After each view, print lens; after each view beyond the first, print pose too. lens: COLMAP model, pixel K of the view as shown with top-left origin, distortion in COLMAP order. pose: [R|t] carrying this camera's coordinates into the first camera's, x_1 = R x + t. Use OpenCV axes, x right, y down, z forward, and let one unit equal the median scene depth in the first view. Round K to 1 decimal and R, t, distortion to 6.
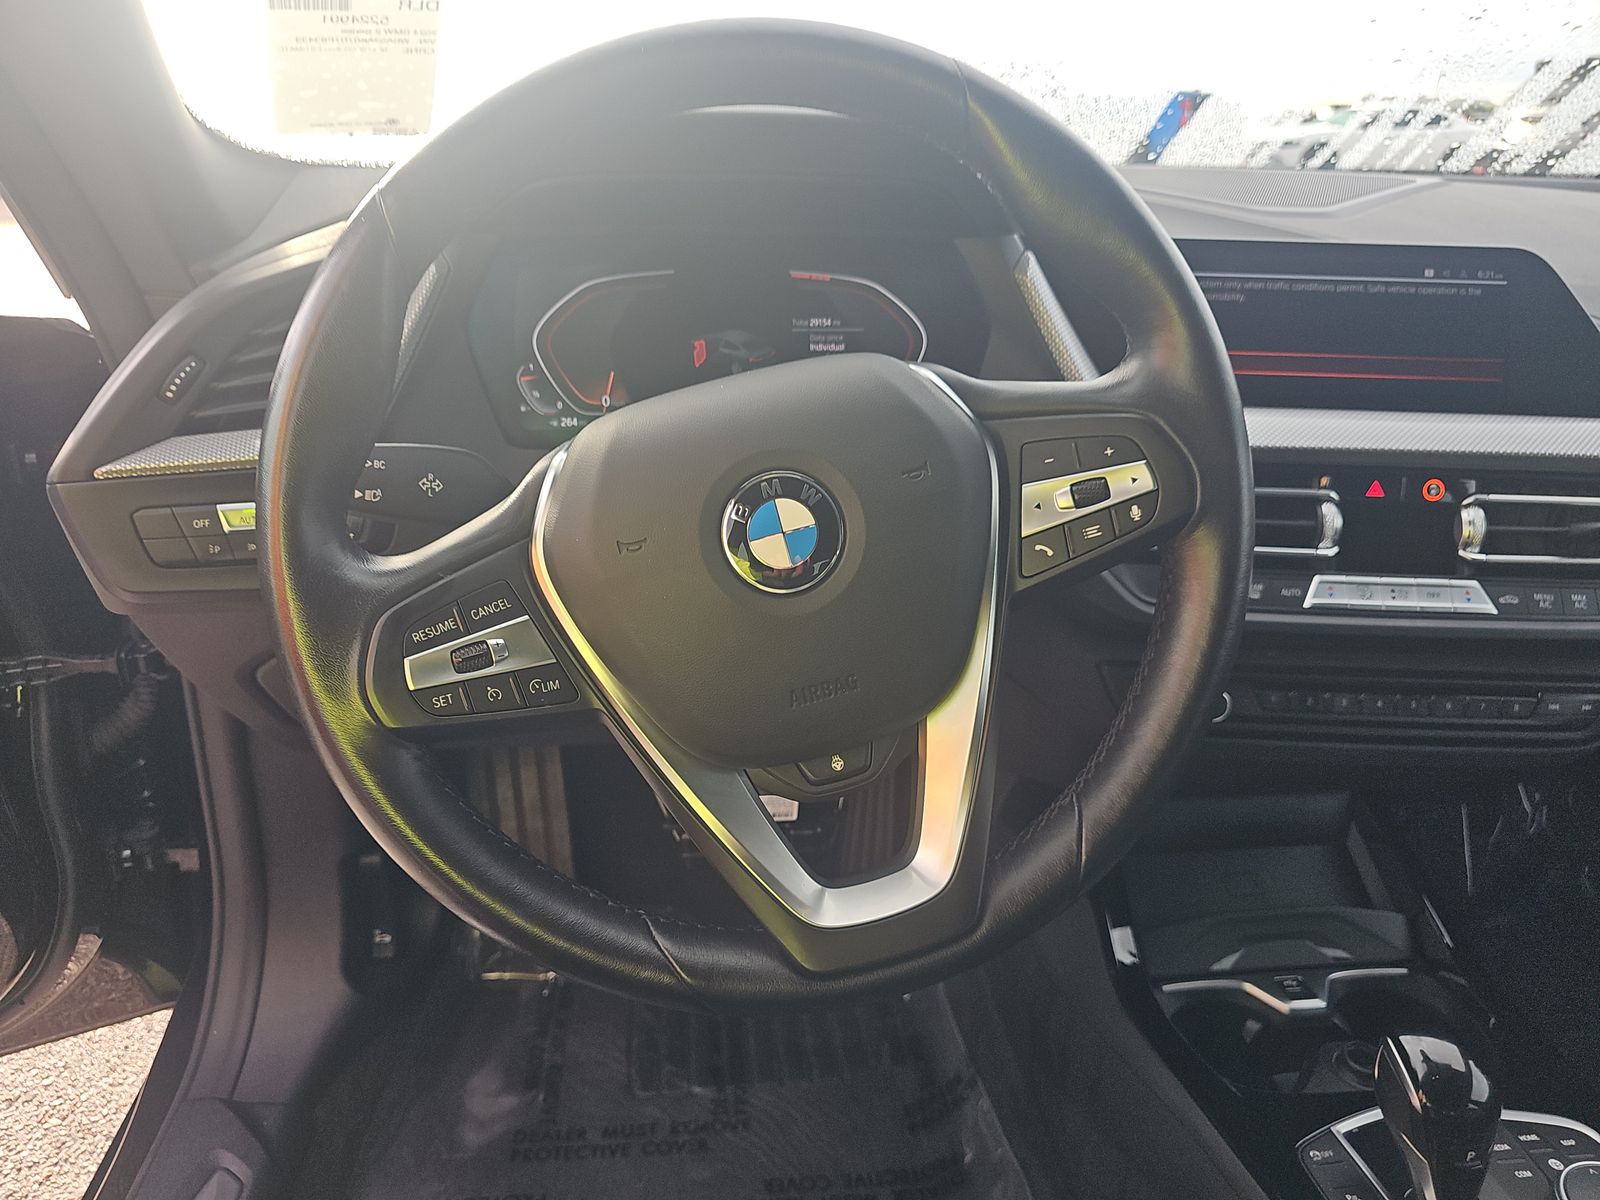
lens RADIAL K [[1077.3, 0, 793.5], [0, 1077.3, 571.5], [0, 0, 1]] dist [0.062198, -0.057909]
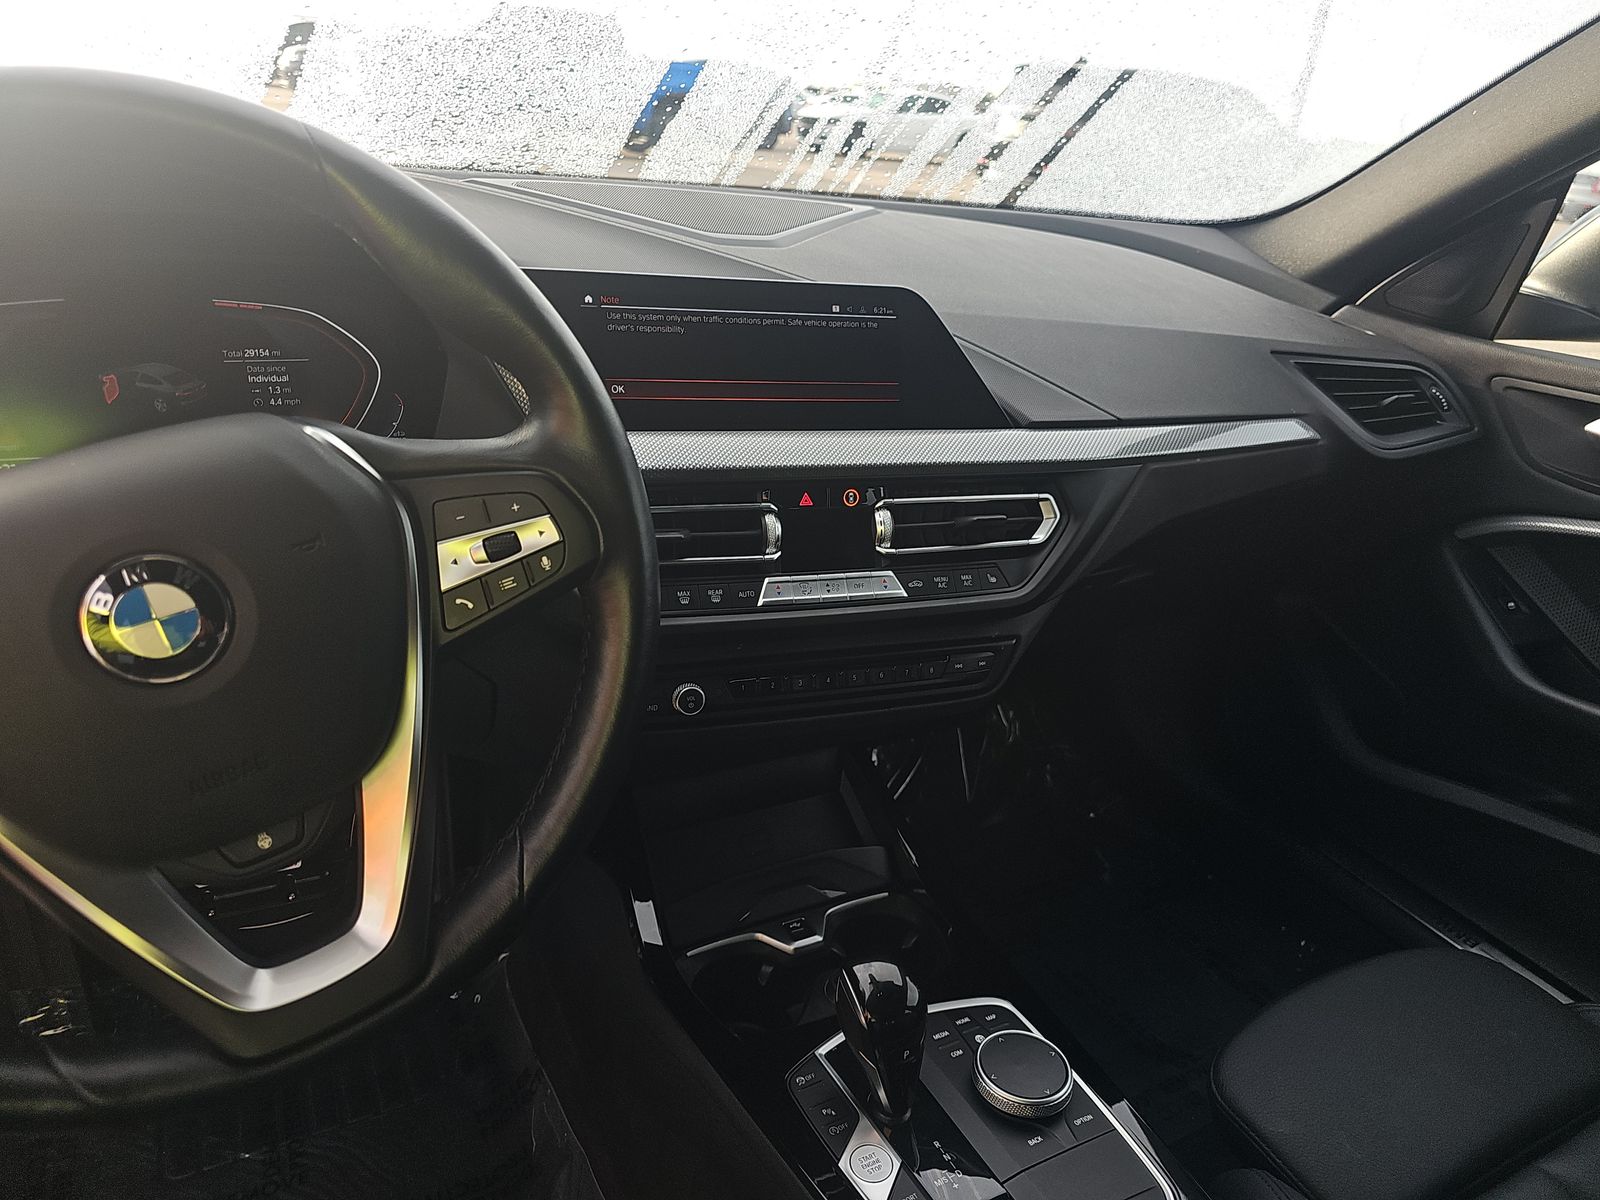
lens RADIAL K [[1077.3, 0, 793.5], [0, 1077.3, 571.5], [0, 0, 1]] dist [0.062198, -0.057909]
pose [[0.932569, -0.085818, 0.350642, 0.116715], [0.074320, 0.996166, 0.046146, -0.053024], [-0.353258, -0.016974, 0.935372, -0.058199]]
